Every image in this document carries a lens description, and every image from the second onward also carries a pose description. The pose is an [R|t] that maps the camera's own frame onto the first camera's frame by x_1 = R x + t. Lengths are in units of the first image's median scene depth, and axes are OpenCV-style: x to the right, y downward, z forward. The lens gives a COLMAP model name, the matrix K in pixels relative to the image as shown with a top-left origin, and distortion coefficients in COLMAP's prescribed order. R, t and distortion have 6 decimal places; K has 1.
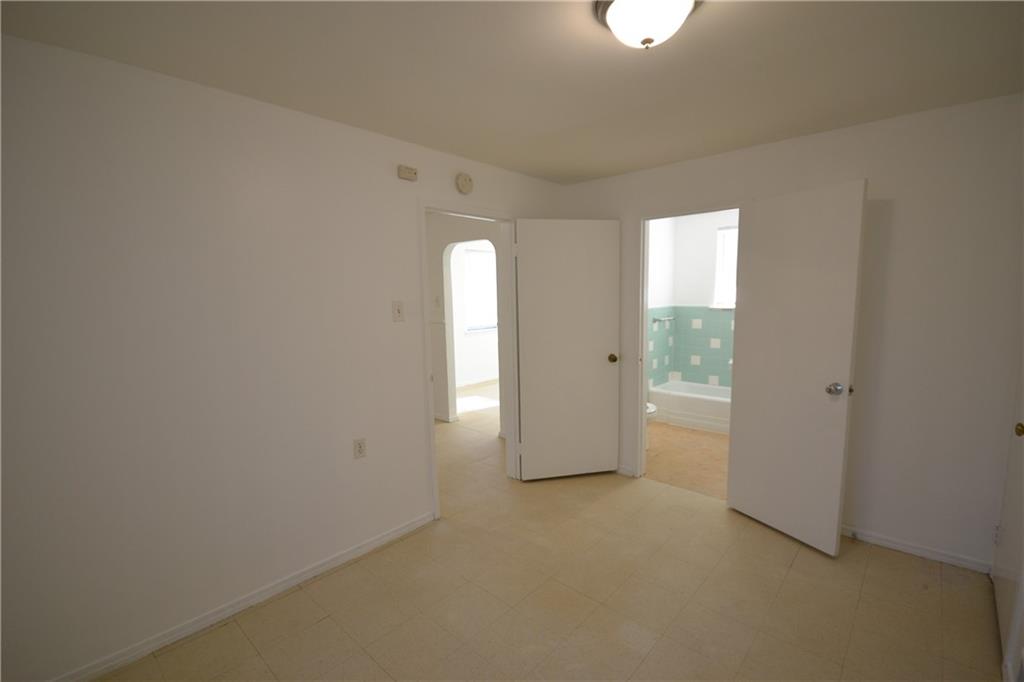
lens RADIAL K [[470.0, 0, 510.9], [0, 470.0, 336.5], [0, 0, 1]] dist [0.017450, -0.001264]
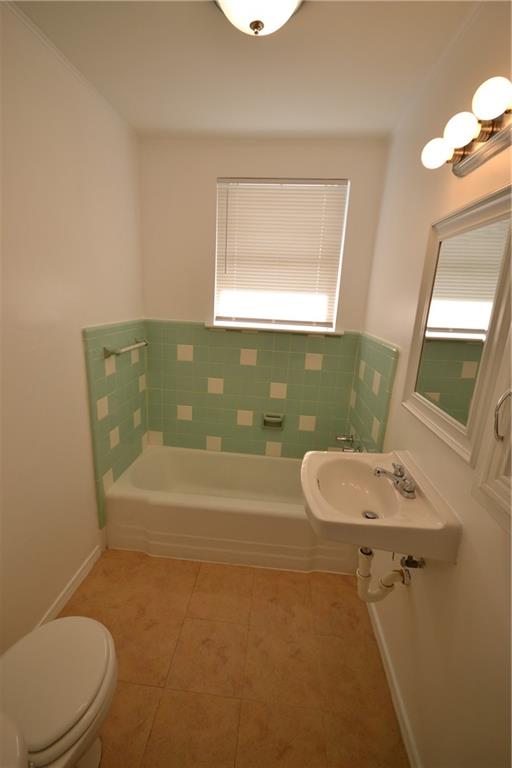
lens RADIAL K [[352.5, 0, 250.9], [0, 352.5, 384.1], [0, 0, 1]] dist [0.017450, -0.001264]
pose [[0.808963, -0.088424, 0.581172, 0.203919], [0.014146, 0.991264, 0.131129, -0.045267], [-0.587690, -0.097858, 0.803147, 0.600249]]
